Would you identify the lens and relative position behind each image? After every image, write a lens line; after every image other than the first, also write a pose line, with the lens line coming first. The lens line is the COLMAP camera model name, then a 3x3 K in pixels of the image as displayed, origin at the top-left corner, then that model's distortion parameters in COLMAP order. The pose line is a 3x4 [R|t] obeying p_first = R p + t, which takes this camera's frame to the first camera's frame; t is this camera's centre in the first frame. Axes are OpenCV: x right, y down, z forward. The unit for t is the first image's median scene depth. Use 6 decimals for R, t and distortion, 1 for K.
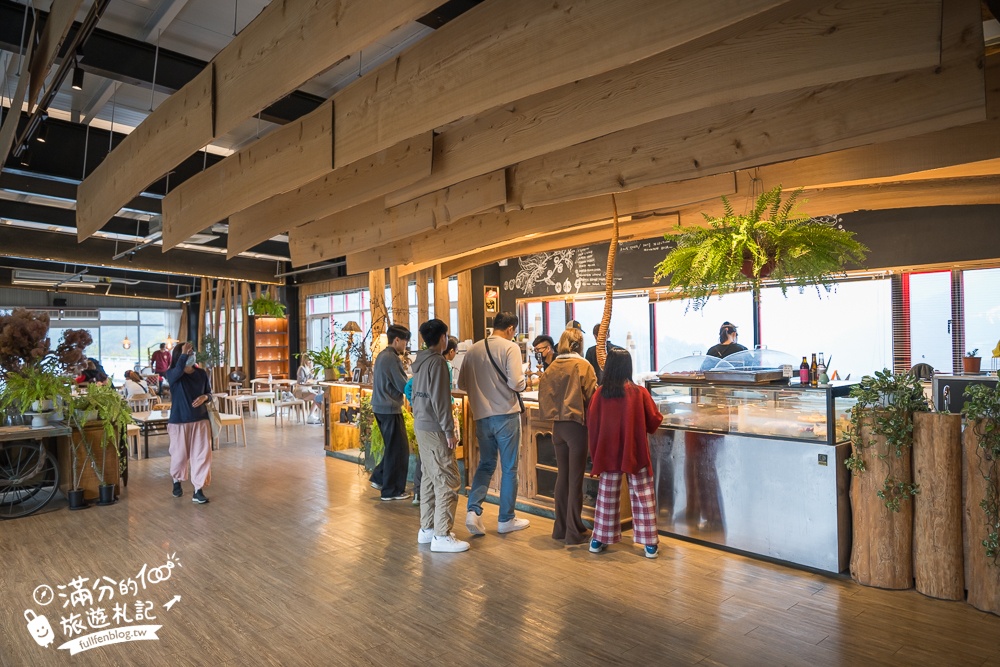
lens RADIAL K [[677.0, 0, 499.5], [0, 677.0, 338.1], [0, 0, 1]] dist [0.010278, 0.000729]
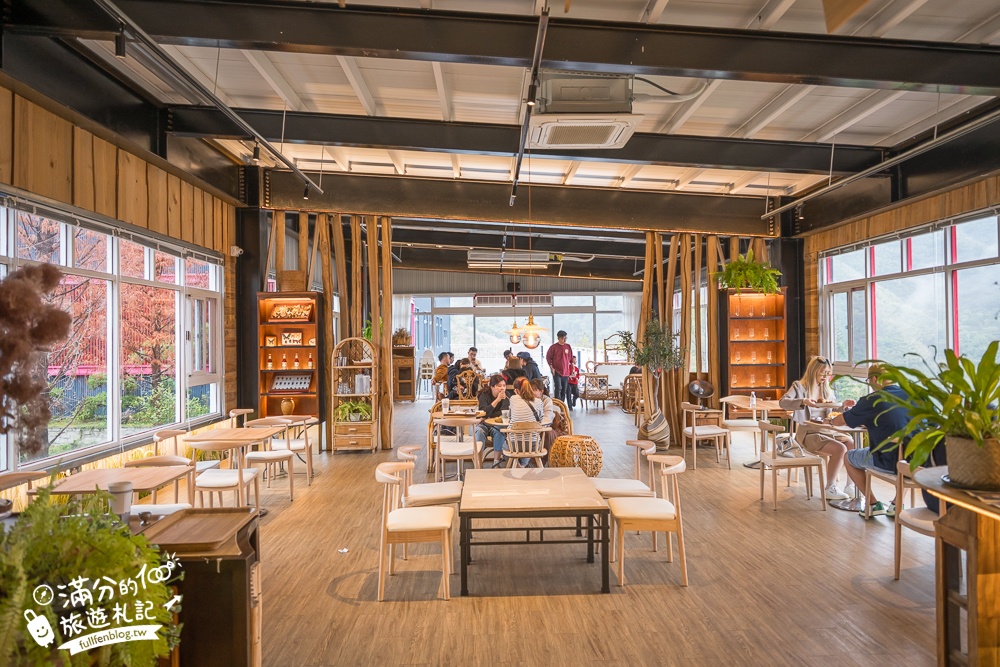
lens RADIAL K [[677.0, 0, 503.2], [0, 677.0, 330.9], [0, 0, 1]] dist [0.010278, 0.000729]
pose [[0.772023, 0.002511, -0.635590, -0.132219], [-0.001332, 0.999996, 0.002333, 0.002406], [0.635593, -0.000954, 0.772023, 0.407846]]
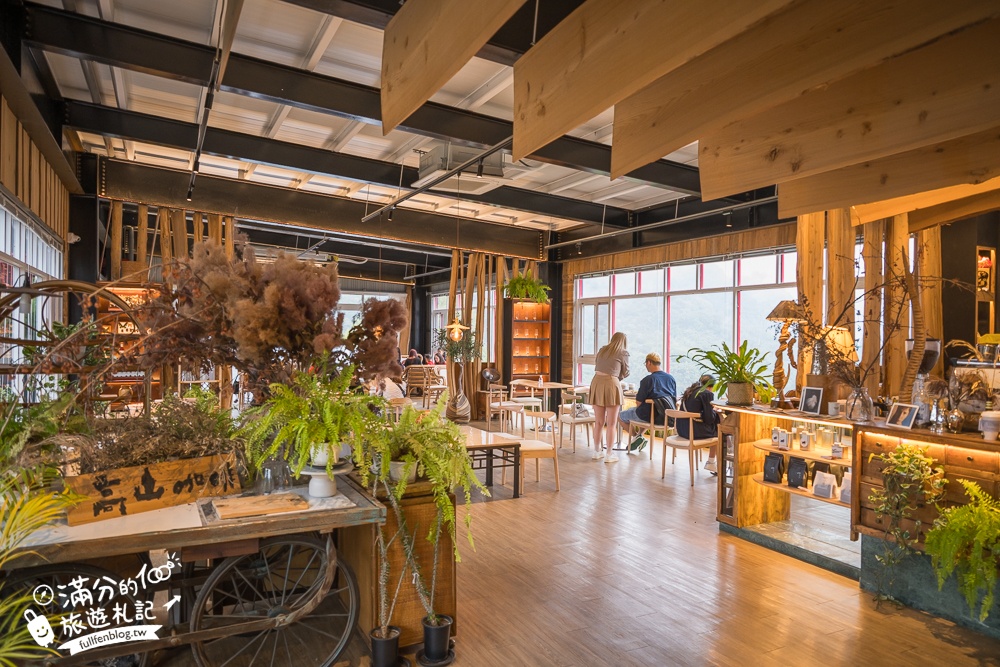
lens RADIAL K [[677.0, 0, 504.7], [0, 677.0, 334.6], [0, 0, 1]] dist [0.010278, 0.000729]
pose [[0.970744, 0.029576, -0.238289, -0.181995], [-0.028891, 0.999562, 0.006368, 0.003630], [0.238373, 0.000703, 0.971173, 0.233667]]
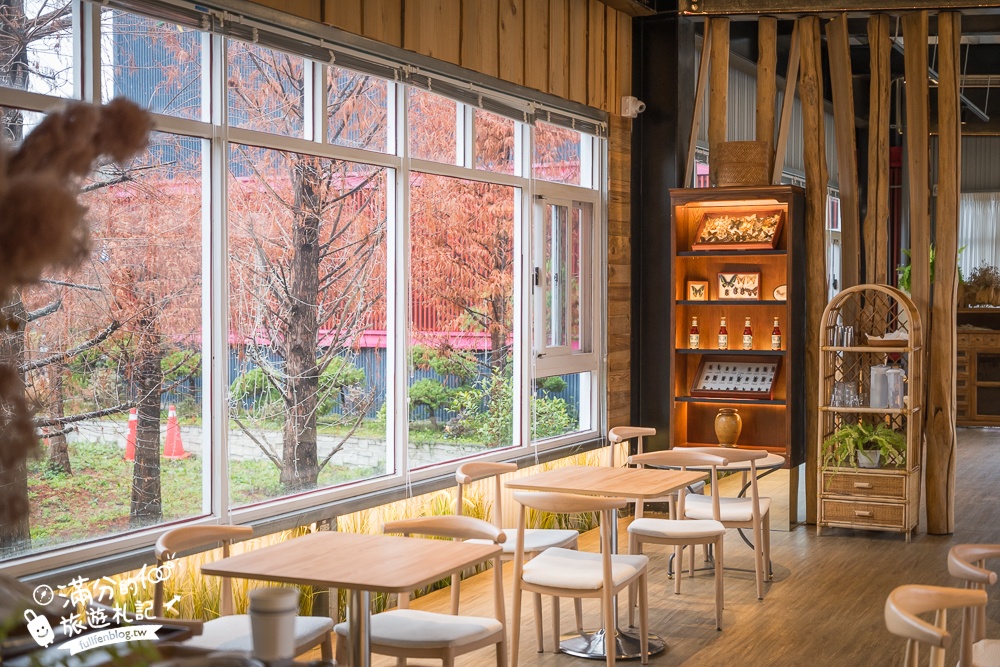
lens RADIAL K [[1364.5, 0, 501.5], [0, 1364.5, 336.2], [0, 0, 1]] dist [-0.013313, 0.000000]
pose [[0.378393, 0.047975, -0.924401, -0.162742], [-0.007058, 0.998776, 0.048946, 0.004883], [0.925618, -0.011996, 0.378269, 0.441580]]
